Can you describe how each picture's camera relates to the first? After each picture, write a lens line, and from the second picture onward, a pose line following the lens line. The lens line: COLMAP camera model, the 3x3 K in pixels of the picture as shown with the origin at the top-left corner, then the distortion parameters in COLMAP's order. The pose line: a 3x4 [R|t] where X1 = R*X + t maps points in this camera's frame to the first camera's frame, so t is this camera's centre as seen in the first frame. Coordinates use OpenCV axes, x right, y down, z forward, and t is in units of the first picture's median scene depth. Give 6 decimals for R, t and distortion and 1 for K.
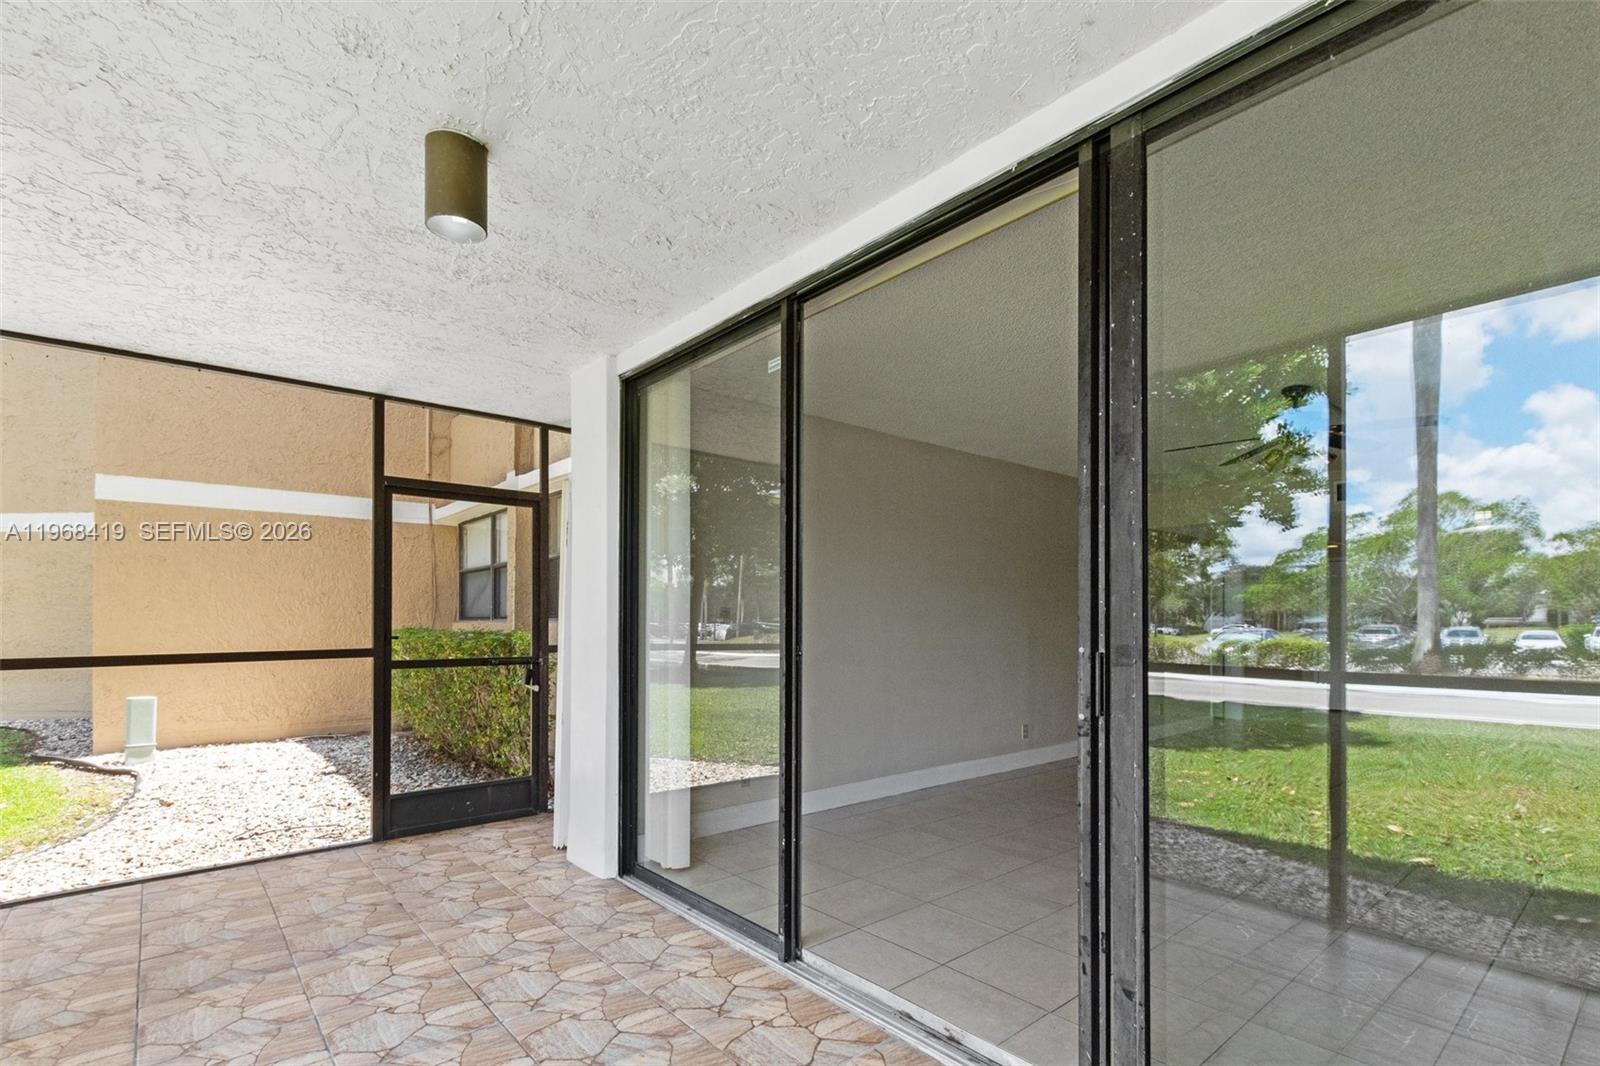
lens RADIAL K [[754.9, 0, 811.2], [0, 754.9, 614.8], [0, 0, 1]] dist [0.003730, -0.000127]
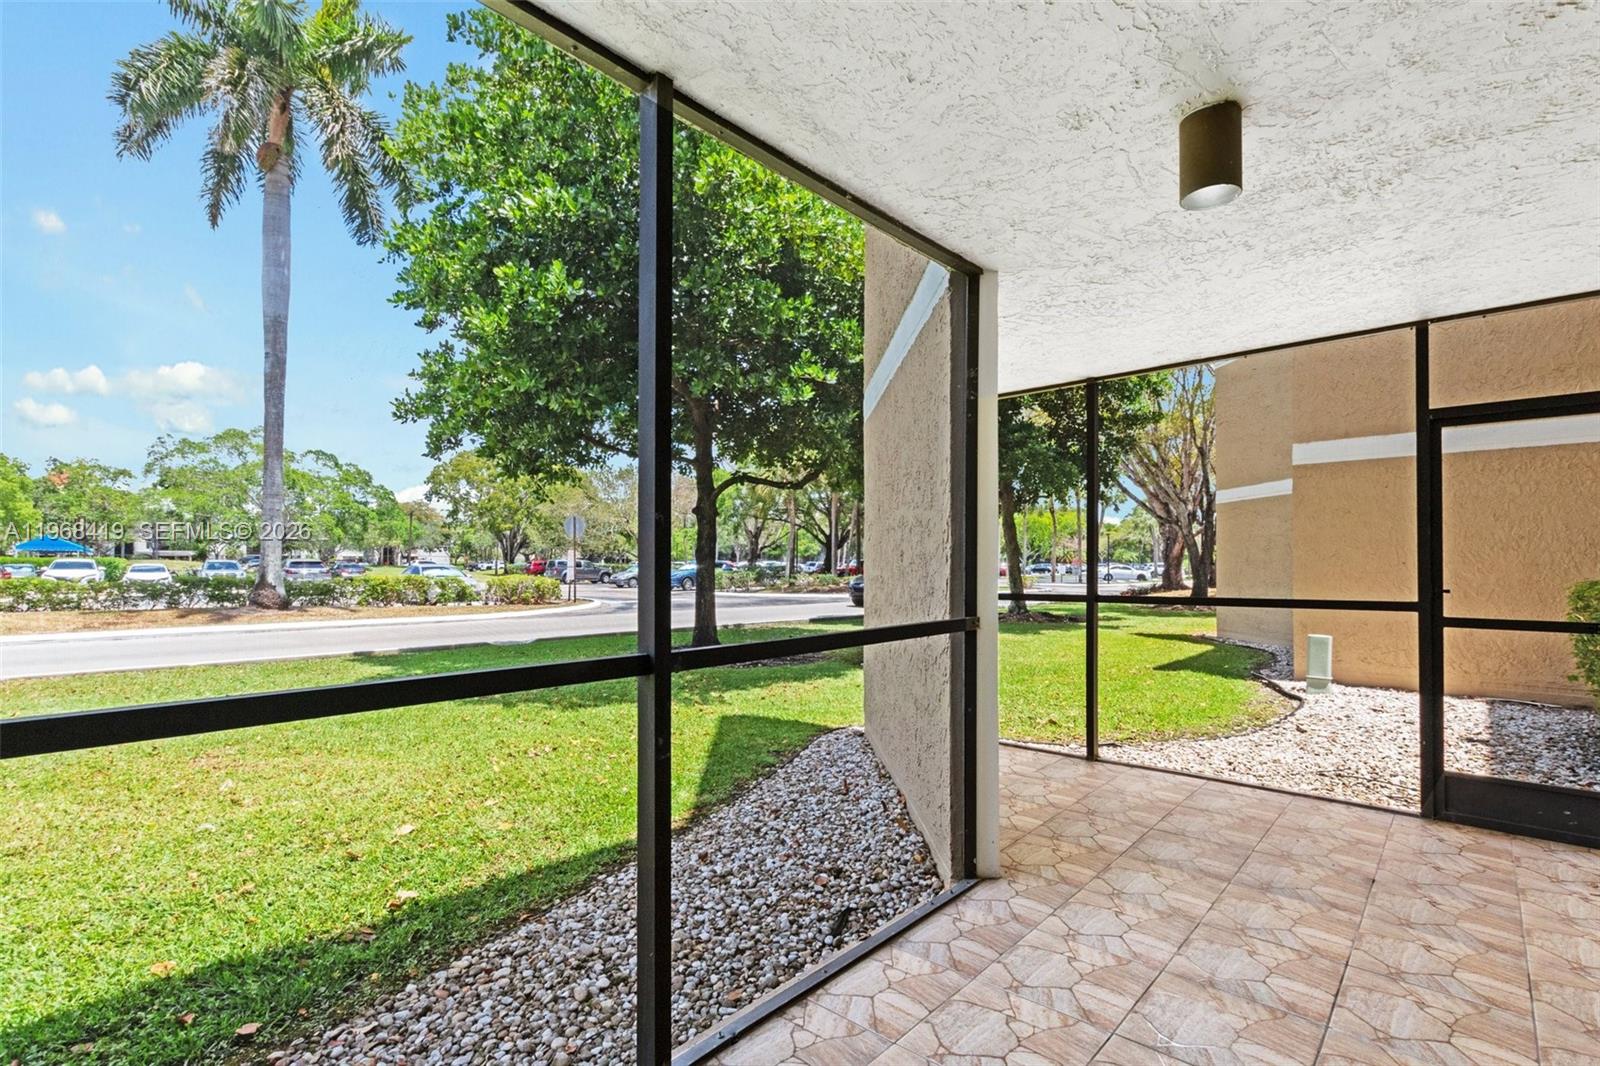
lens RADIAL K [[754.9, 0, 800.6], [0, 754.9, 545.4], [0, 0, 1]] dist [0.003730, -0.000127]
pose [[0.103111, -0.023744, -0.994386, 0.245566], [0.007137, 0.999707, -0.023131, -0.007616], [0.994644, -0.004712, 0.103250, 0.167779]]
